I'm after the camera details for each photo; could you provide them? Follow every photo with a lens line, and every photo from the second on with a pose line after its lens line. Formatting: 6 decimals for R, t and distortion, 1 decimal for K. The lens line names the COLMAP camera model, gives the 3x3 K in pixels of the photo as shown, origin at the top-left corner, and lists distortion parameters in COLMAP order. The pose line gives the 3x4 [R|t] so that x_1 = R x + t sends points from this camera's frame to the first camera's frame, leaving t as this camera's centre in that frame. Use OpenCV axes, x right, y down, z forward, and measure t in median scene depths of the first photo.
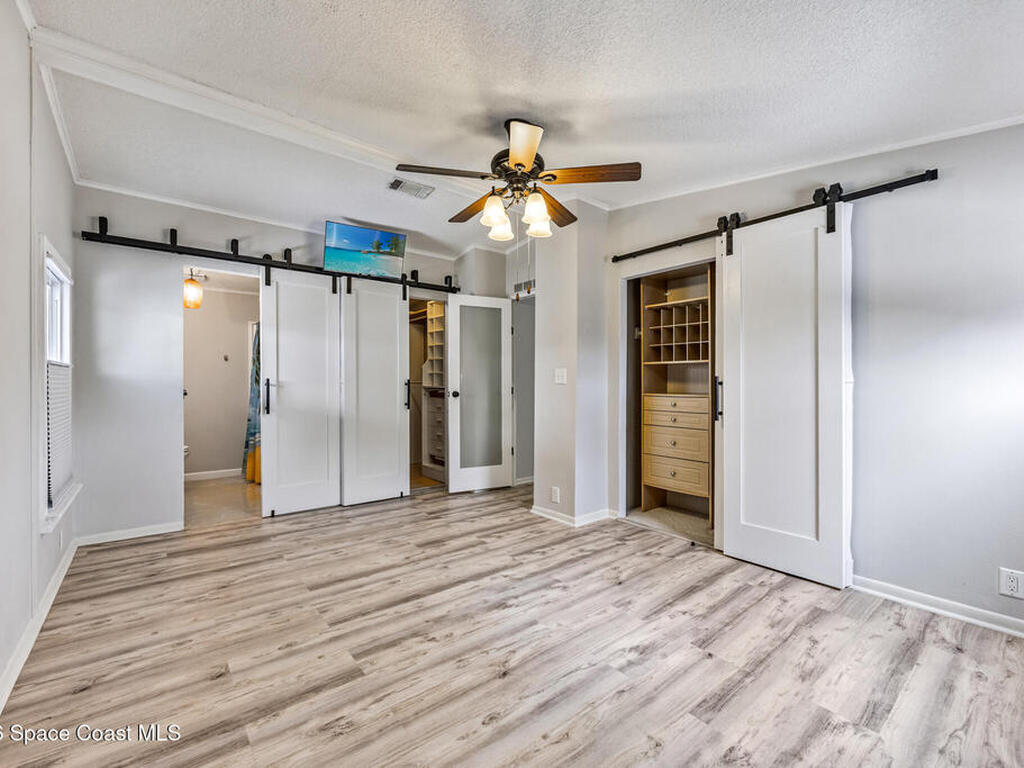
lens RADIAL K [[437.6, 0, 510.1], [0, 437.6, 380.2], [0, 0, 1]] dist [-0.004147, -0.000533]
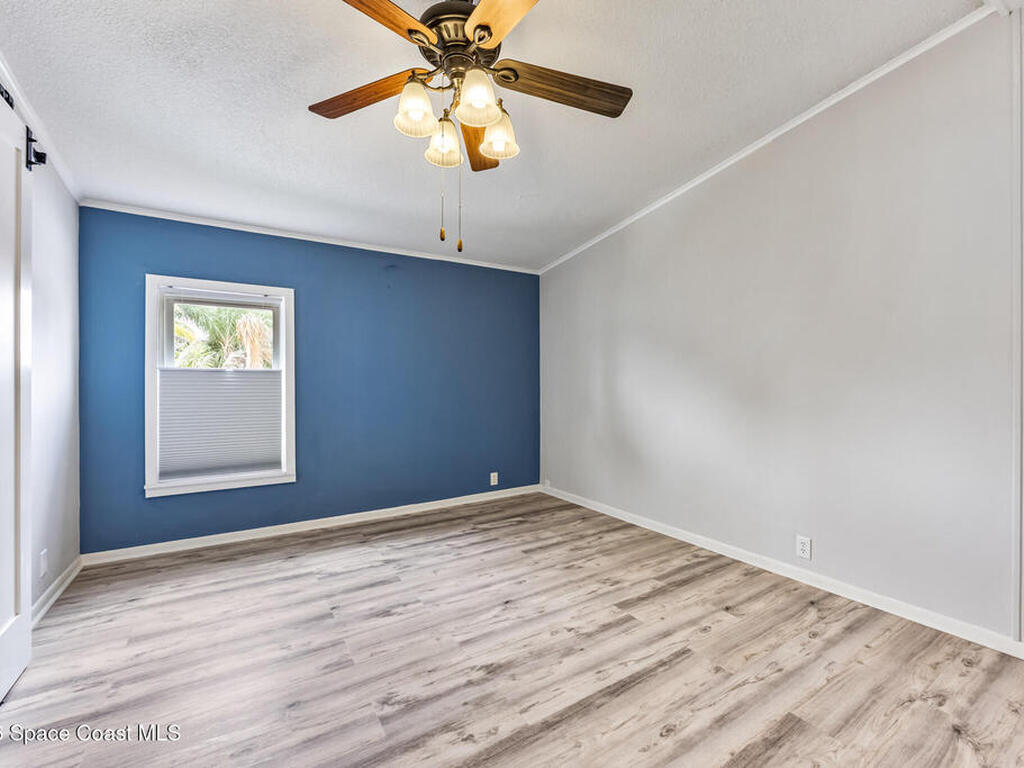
lens RADIAL K [[437.6, 0, 510.1], [0, 437.6, 380.2], [0, 0, 1]] dist [-0.004147, -0.000533]
pose [[-0.990359, 0.001239, 0.138516, -0.178034], [-0.000393, 0.999931, -0.011753, 0.016180], [-0.138521, -0.011694, -0.990290, 2.008110]]
